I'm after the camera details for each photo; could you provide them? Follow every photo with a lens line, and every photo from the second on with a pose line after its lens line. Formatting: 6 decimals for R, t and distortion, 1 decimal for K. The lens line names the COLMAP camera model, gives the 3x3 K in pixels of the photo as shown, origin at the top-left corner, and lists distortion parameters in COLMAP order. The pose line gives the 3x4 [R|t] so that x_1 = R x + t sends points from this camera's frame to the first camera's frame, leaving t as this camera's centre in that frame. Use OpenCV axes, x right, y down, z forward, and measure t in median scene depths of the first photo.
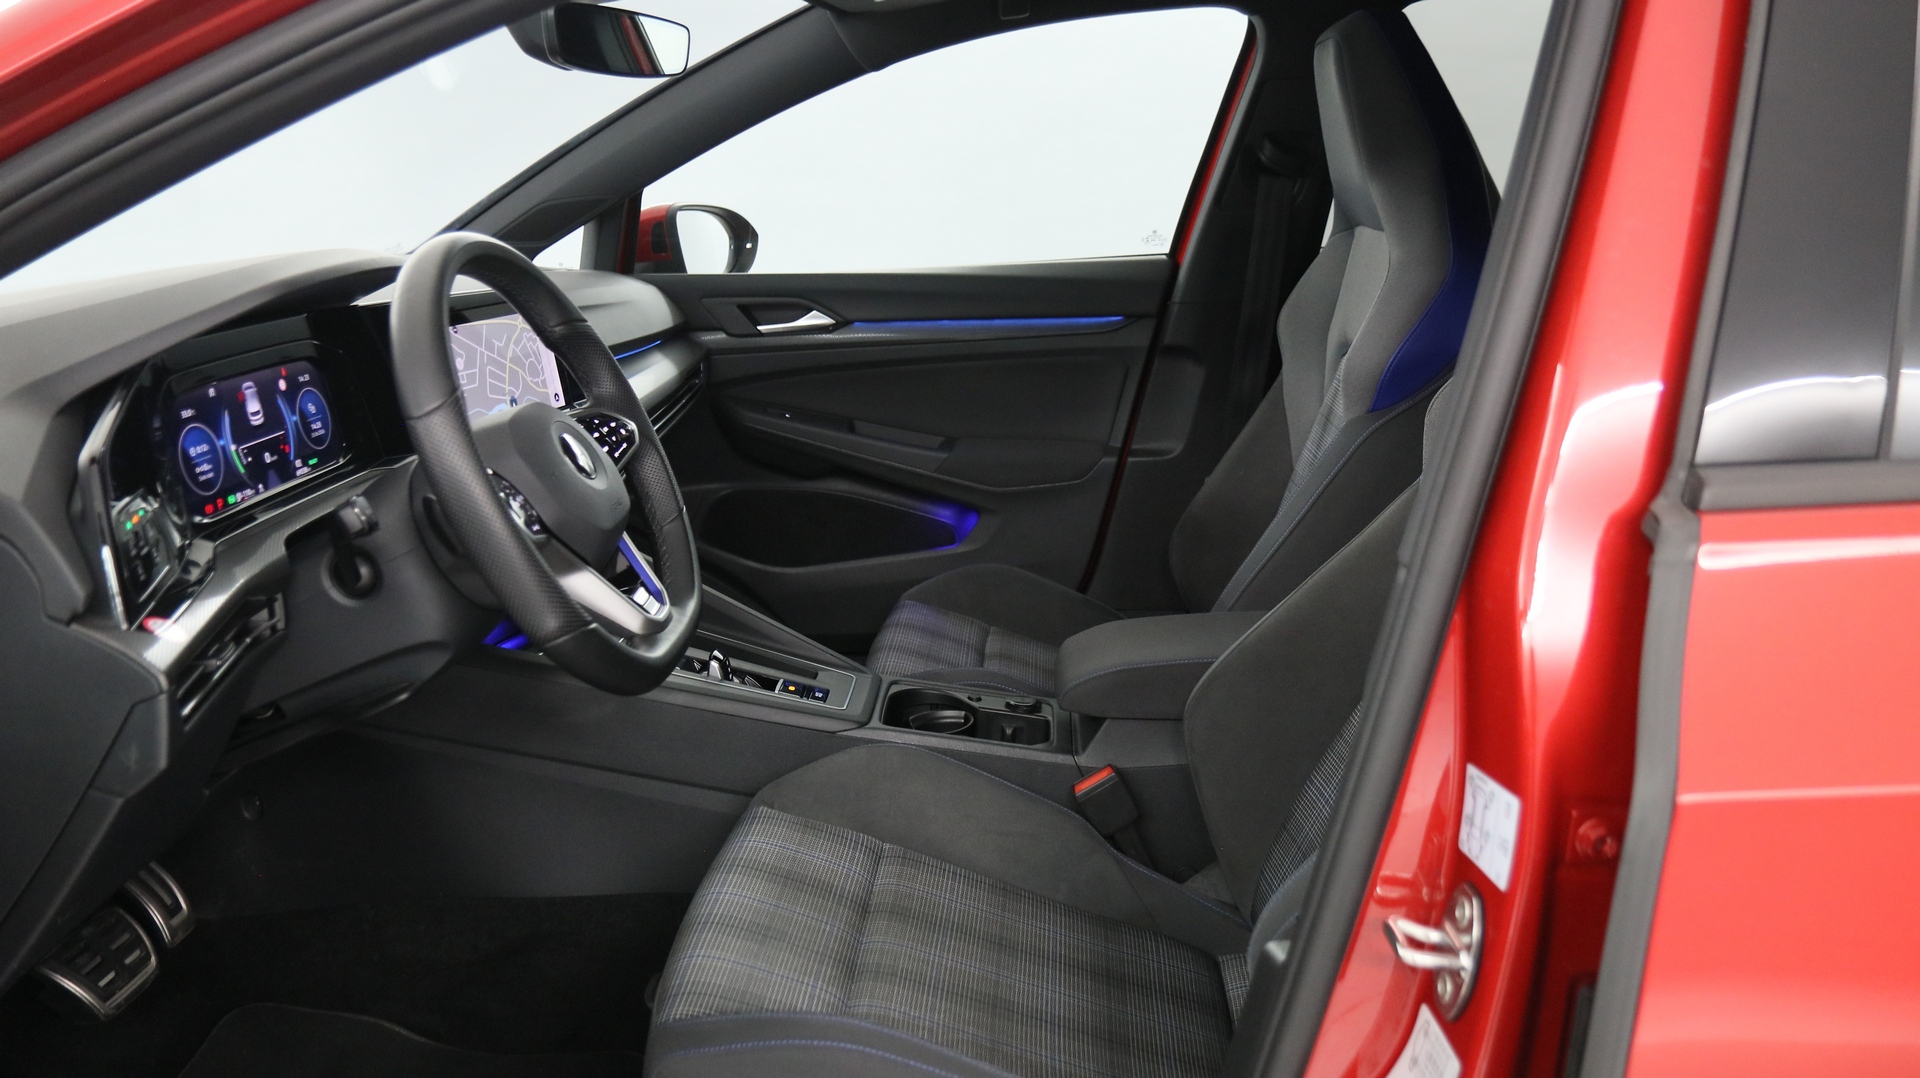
lens RADIAL K [[1470.4, 0, 969.8], [0, 1470.4, 539.0], [0, 0, 1]] dist [-0.021042, 0.016964]
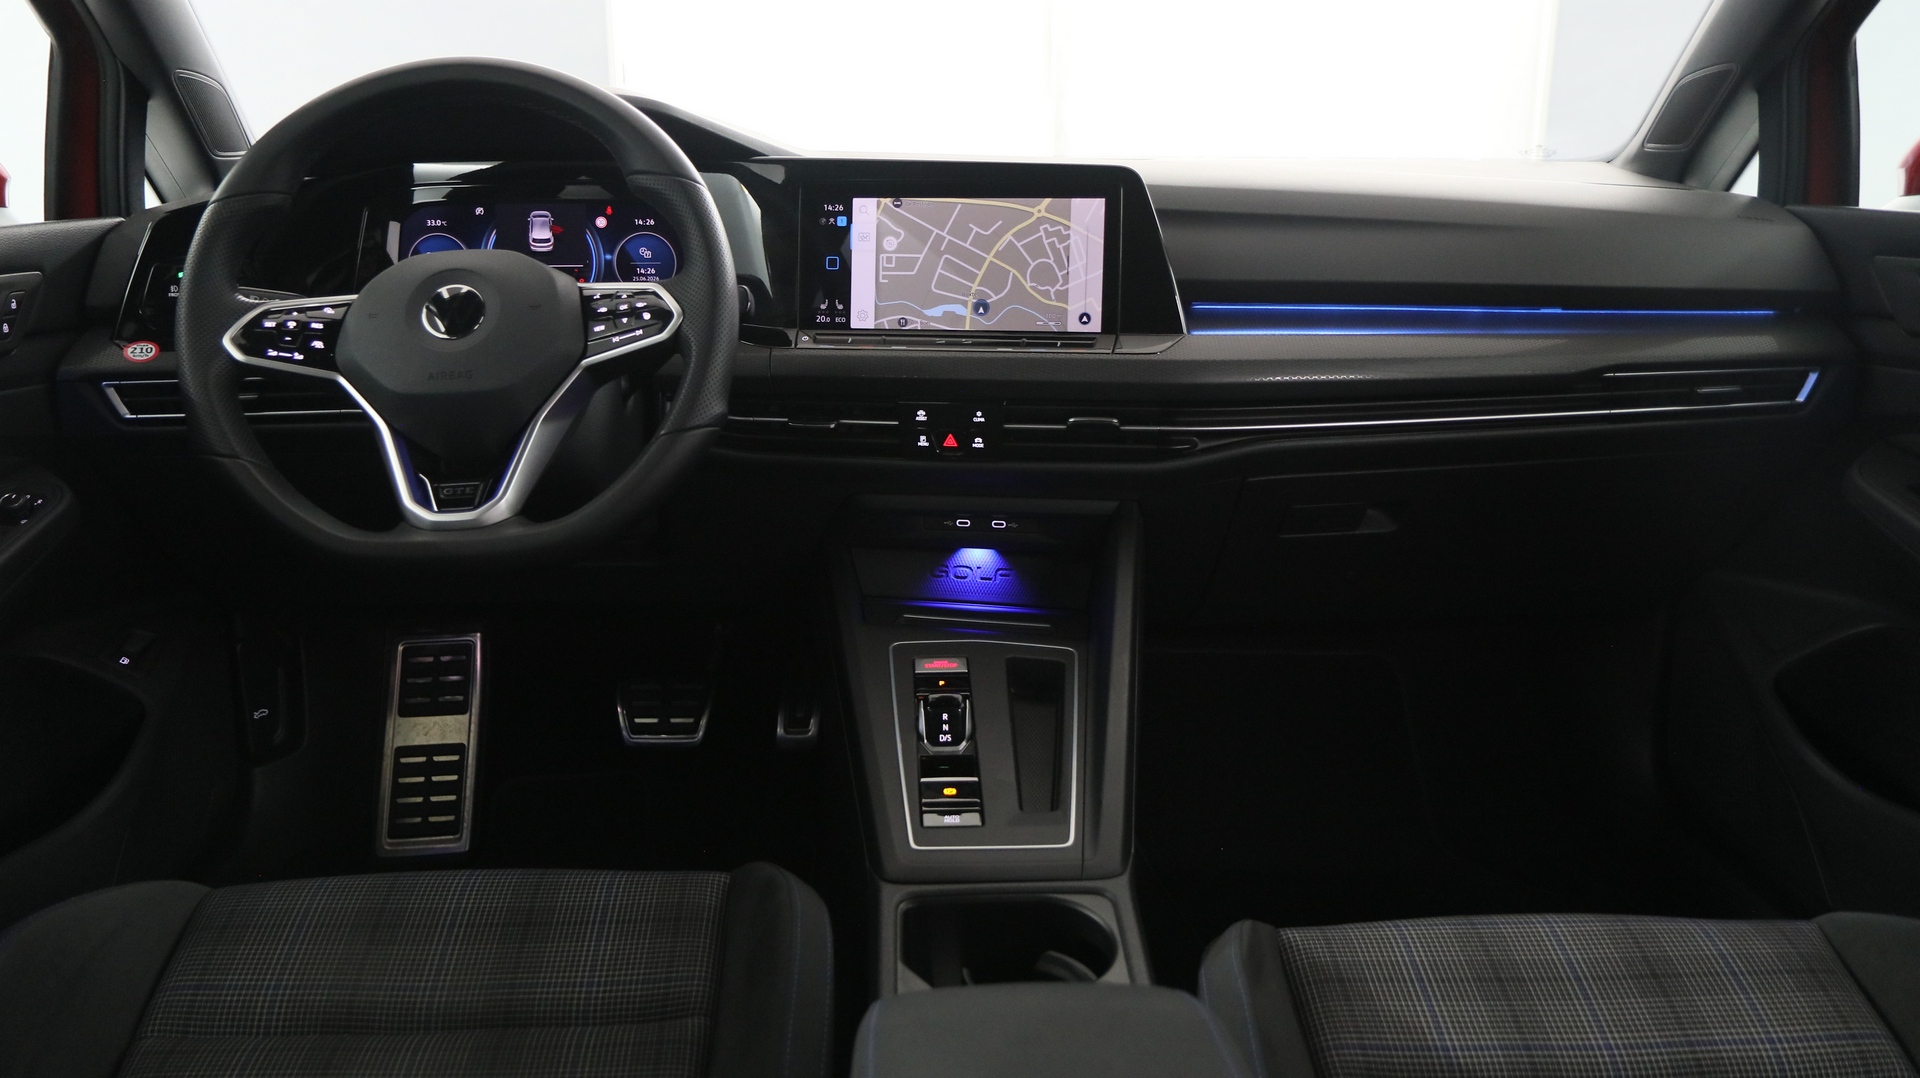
lens RADIAL K [[1470.4, 0, 948.3], [0, 1470.4, 536.7], [0, 0, 1]] dist [-0.021042, 0.016964]
pose [[0.078338, 0.256763, -0.963294, 0.474274], [-0.247768, 0.940960, 0.230661, -0.153999], [0.965647, 0.220604, 0.137330, 0.899108]]
